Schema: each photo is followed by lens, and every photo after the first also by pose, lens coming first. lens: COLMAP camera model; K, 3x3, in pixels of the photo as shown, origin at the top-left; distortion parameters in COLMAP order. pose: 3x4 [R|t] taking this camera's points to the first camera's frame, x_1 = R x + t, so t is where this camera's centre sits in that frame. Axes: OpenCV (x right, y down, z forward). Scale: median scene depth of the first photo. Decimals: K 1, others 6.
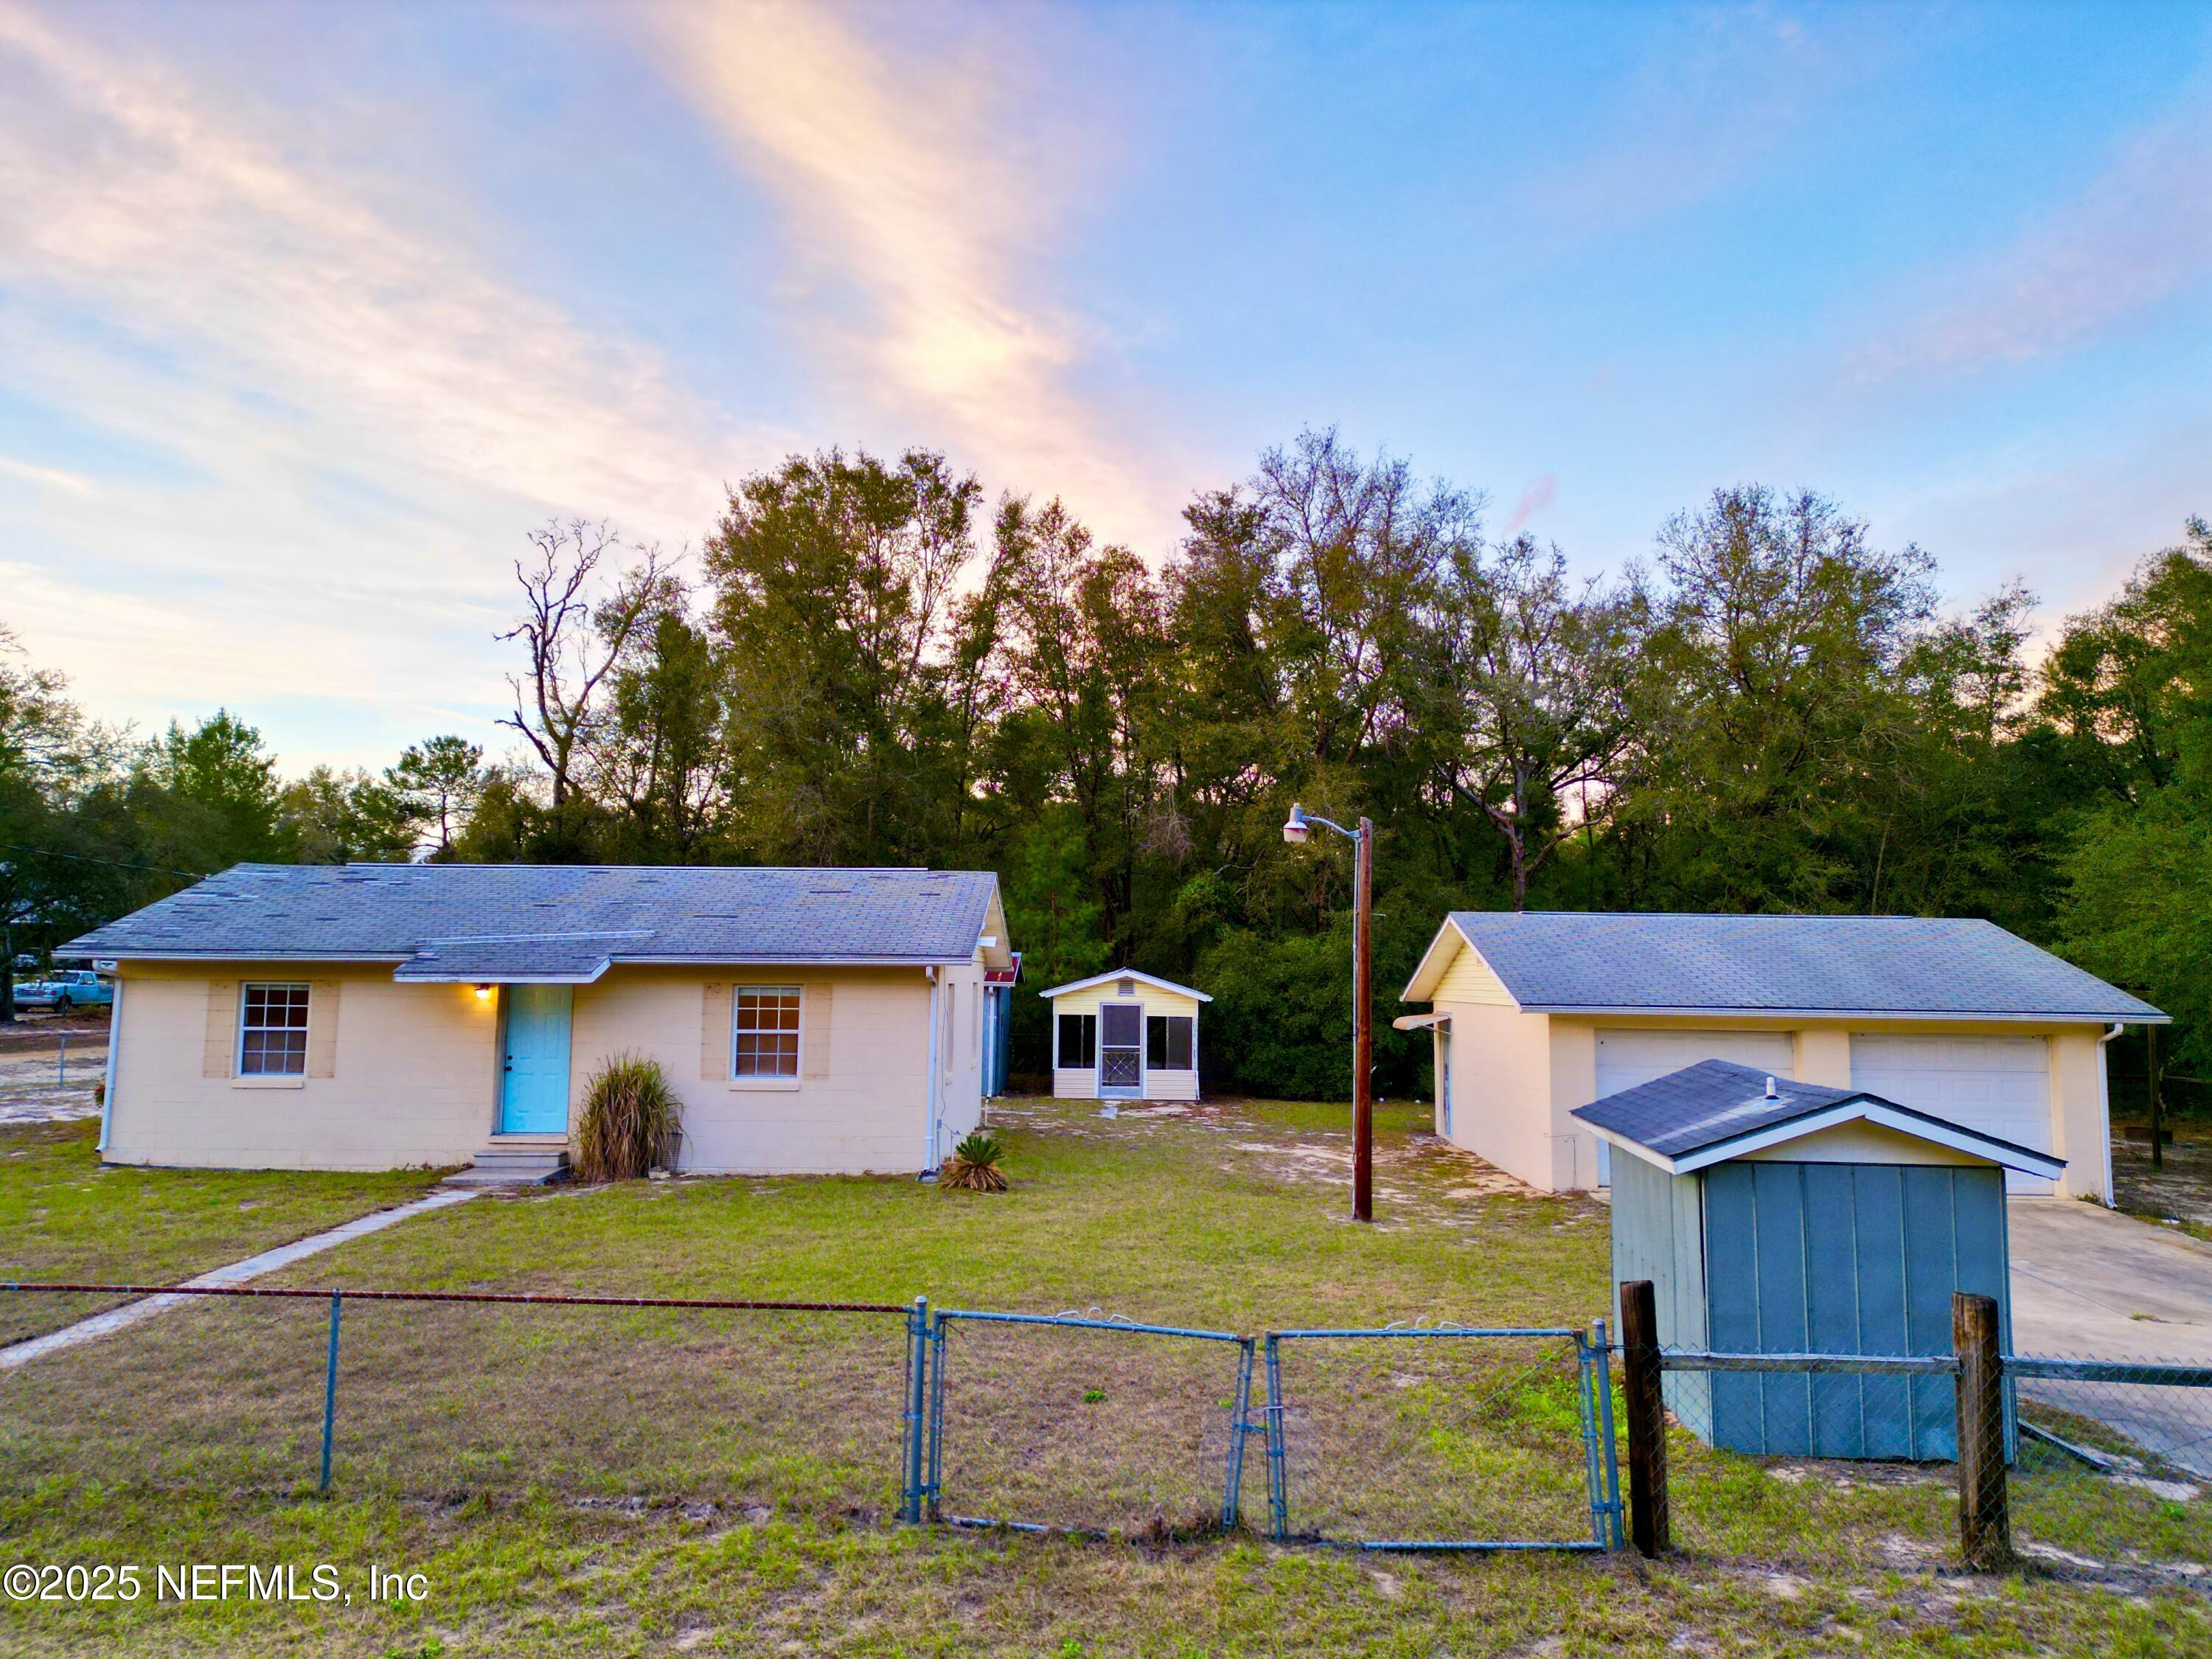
lens RADIAL K [[1543.1, 0, 1106.0], [0, 1543.1, 829.5], [0, 0, 1]] dist [0.075440, -0.071014]
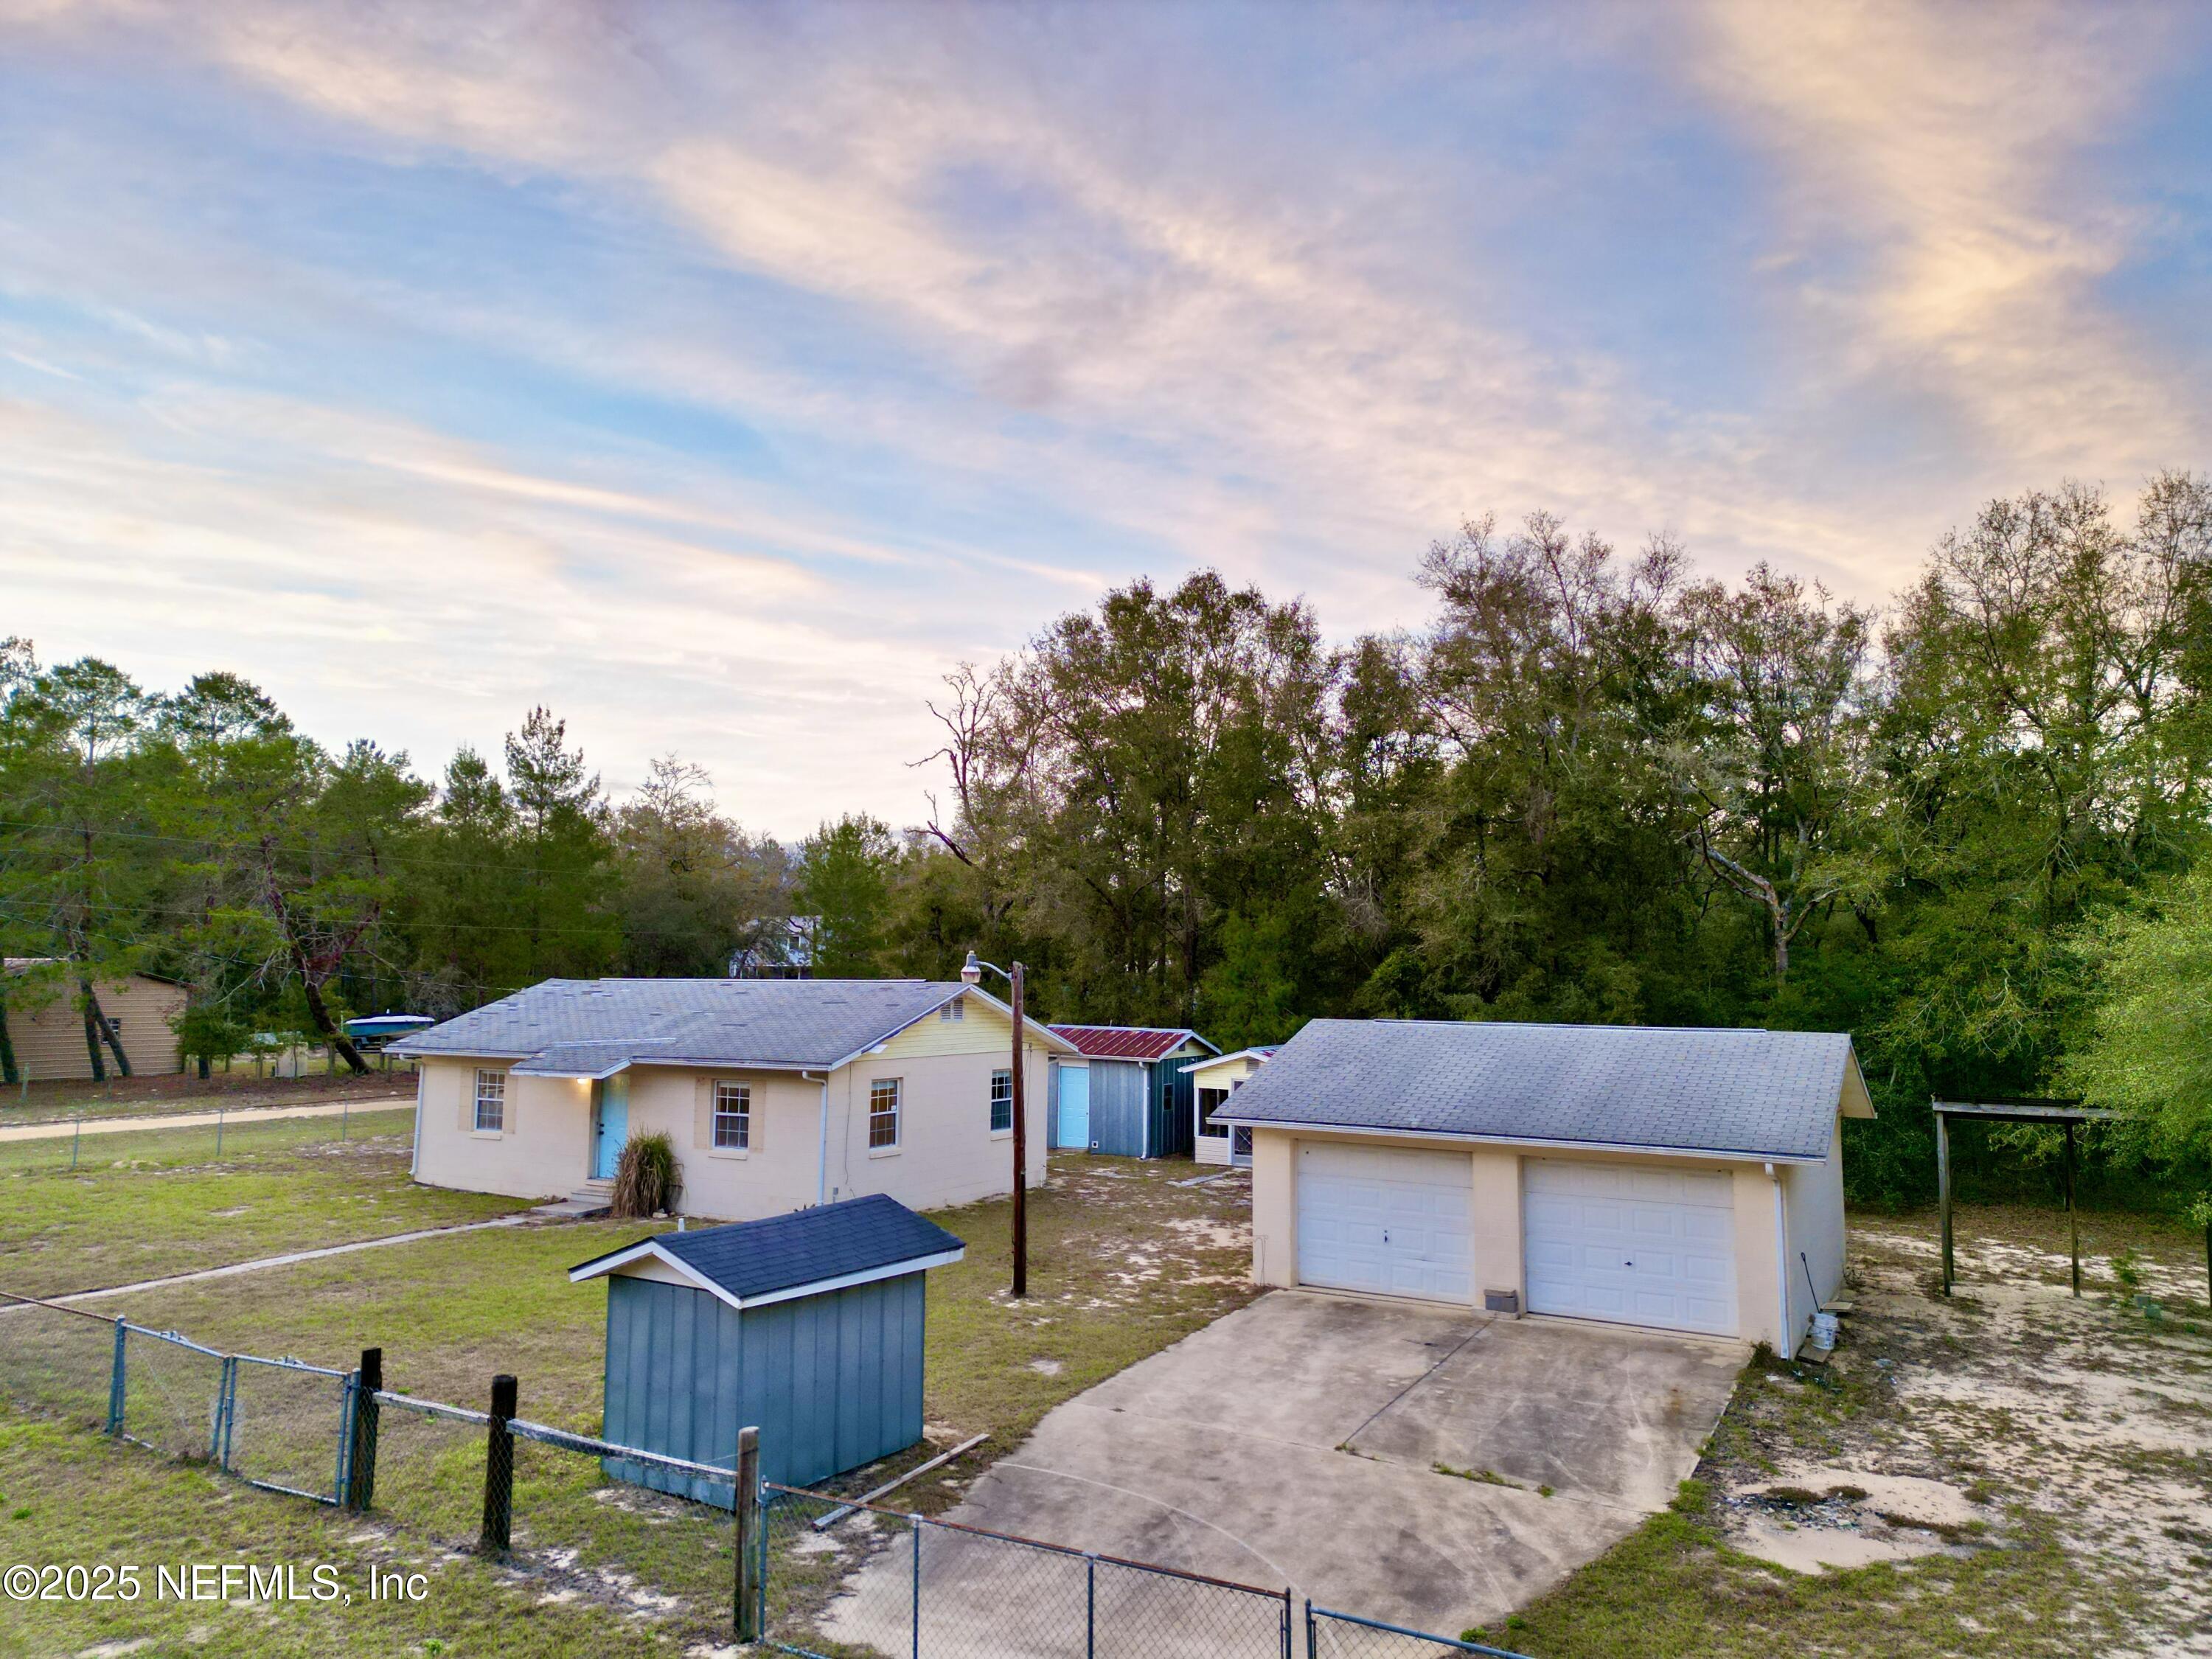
lens RADIAL K [[1543.1, 0, 1106.0], [0, 1543.1, 829.5], [0, 0, 1]] dist [0.075440, -0.071014]
pose [[0.868630, -0.050836, -0.492846, 0.602021], [0.045831, 0.998702, -0.022237, -0.059352], [0.493337, -0.003272, 0.869832, -0.017442]]
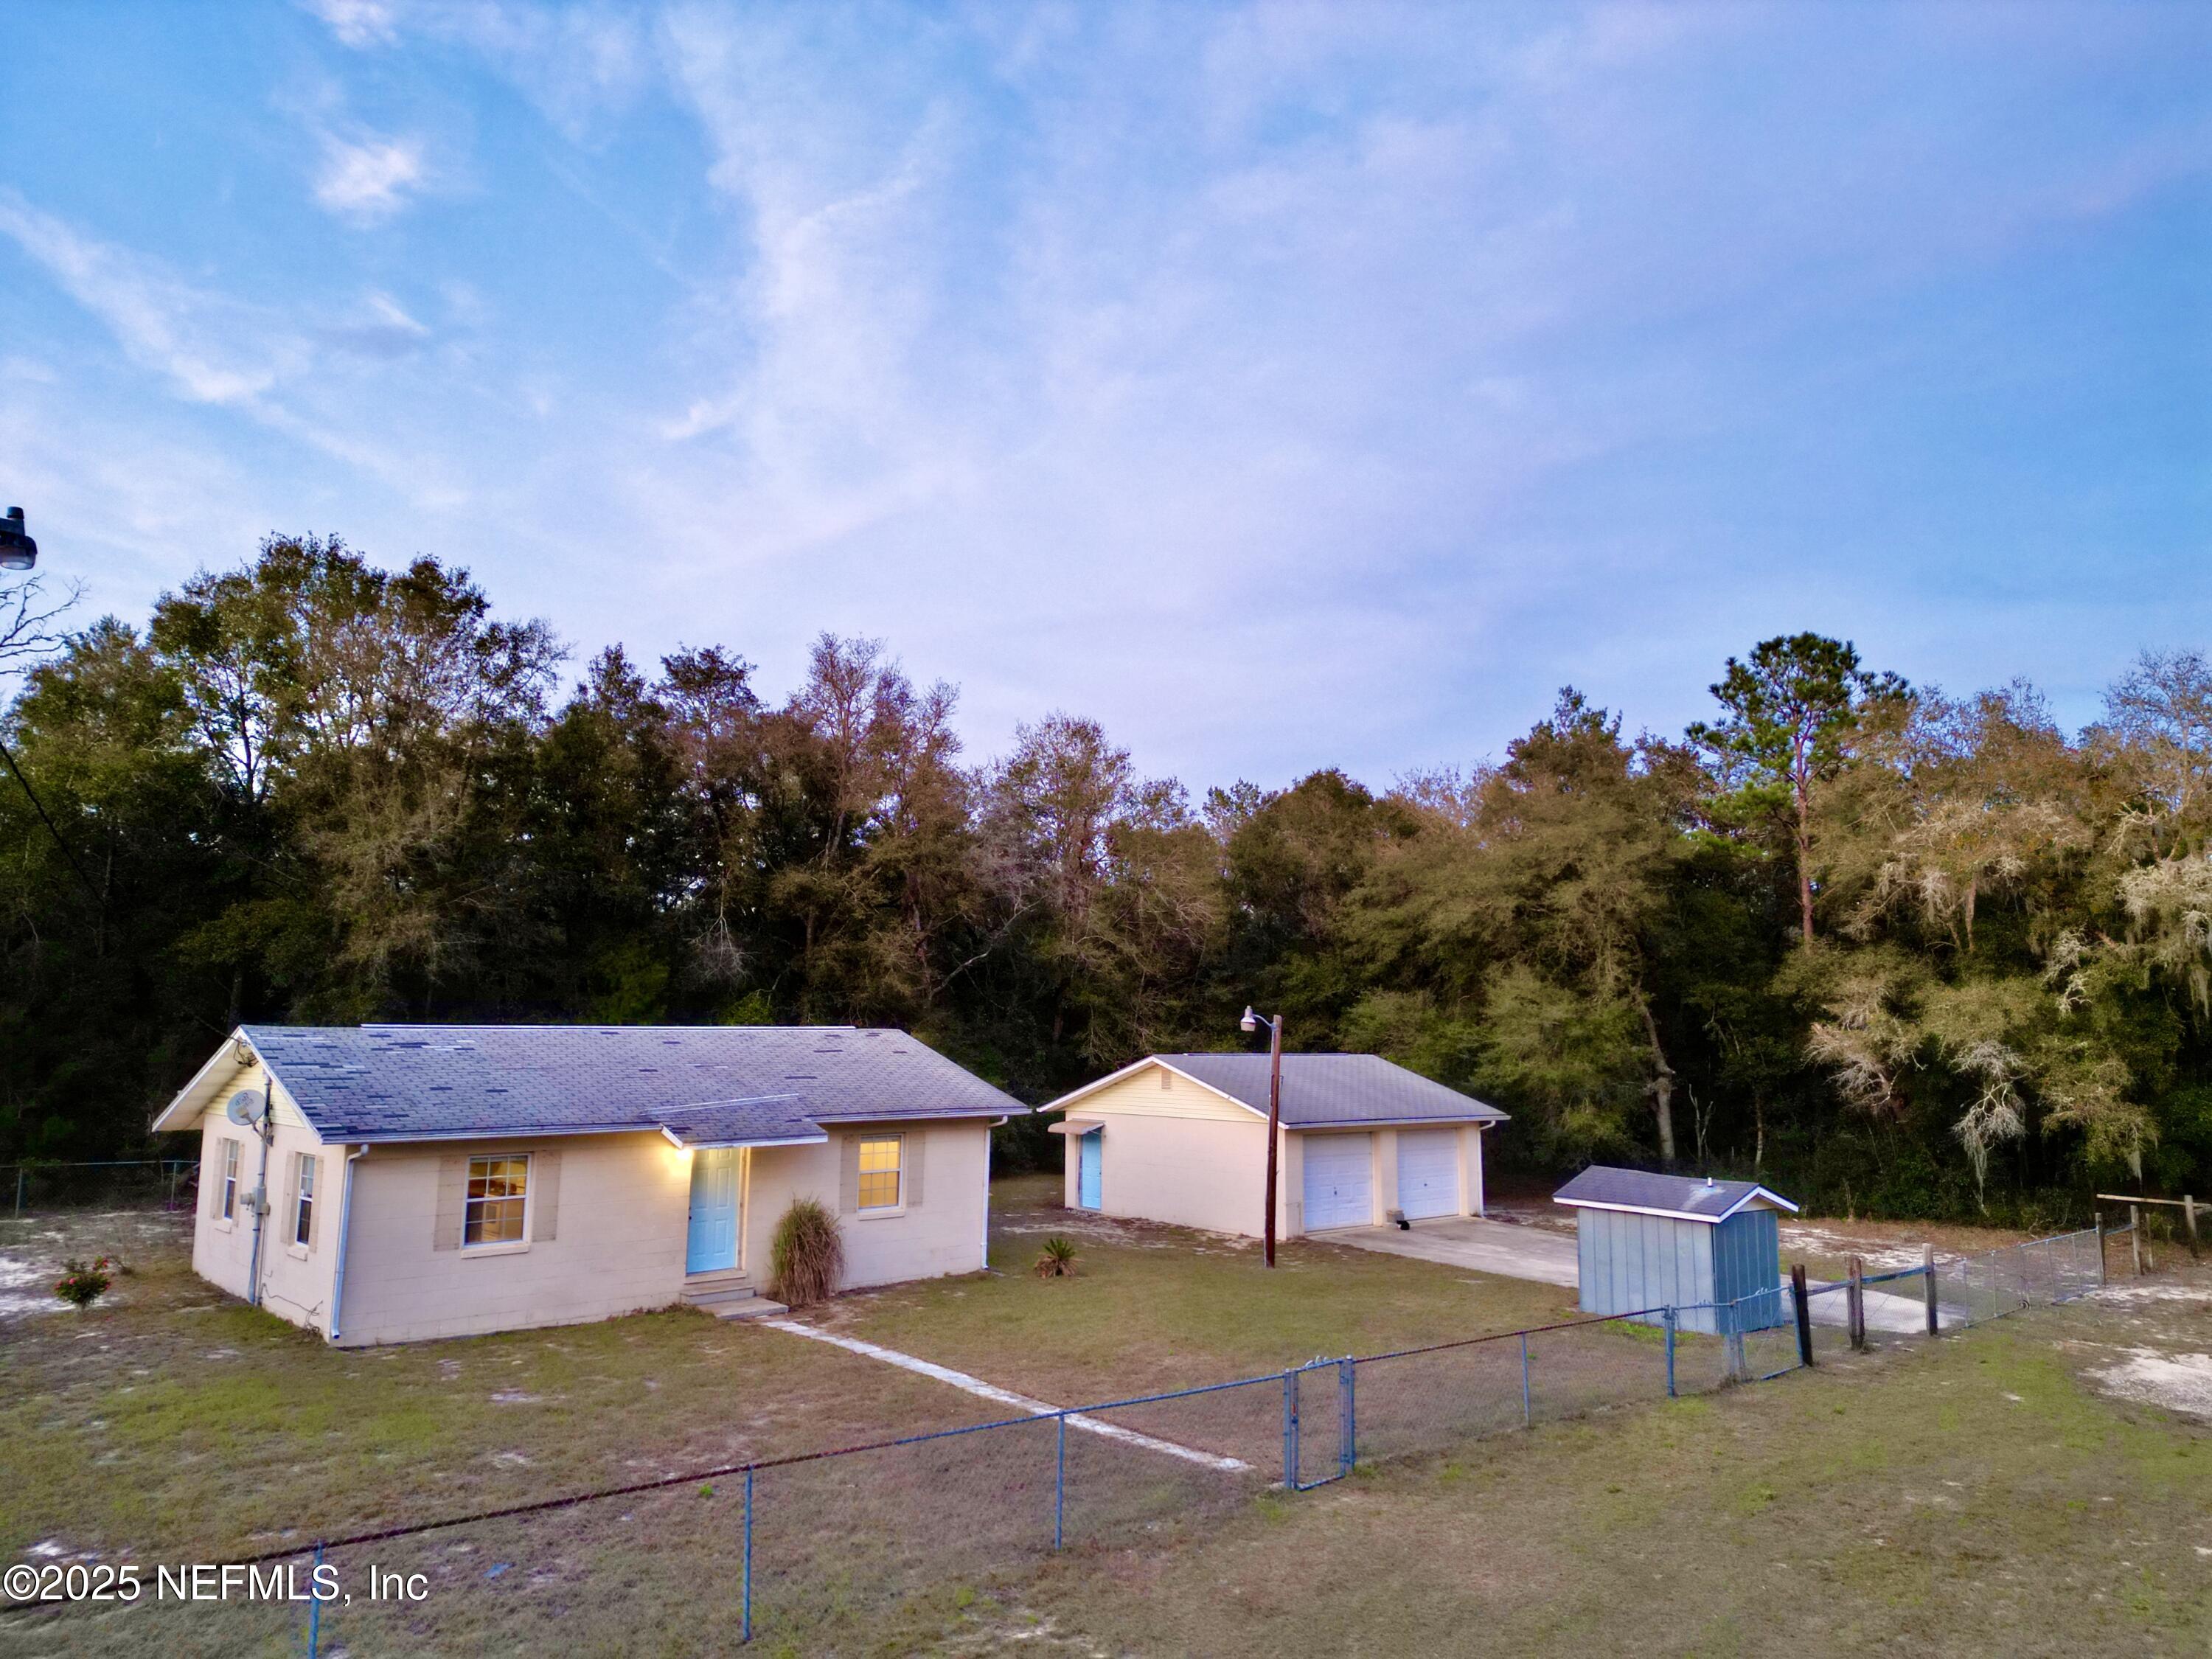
lens RADIAL K [[1543.1, 0, 1106.0], [0, 1543.1, 829.5], [0, 0, 1]] dist [0.075440, -0.071014]
pose [[0.735132, 0.083144, 0.672806, -0.774987], [-0.063562, 0.996532, -0.053699, -0.075172], [-0.674938, -0.003290, 0.737867, -0.054965]]
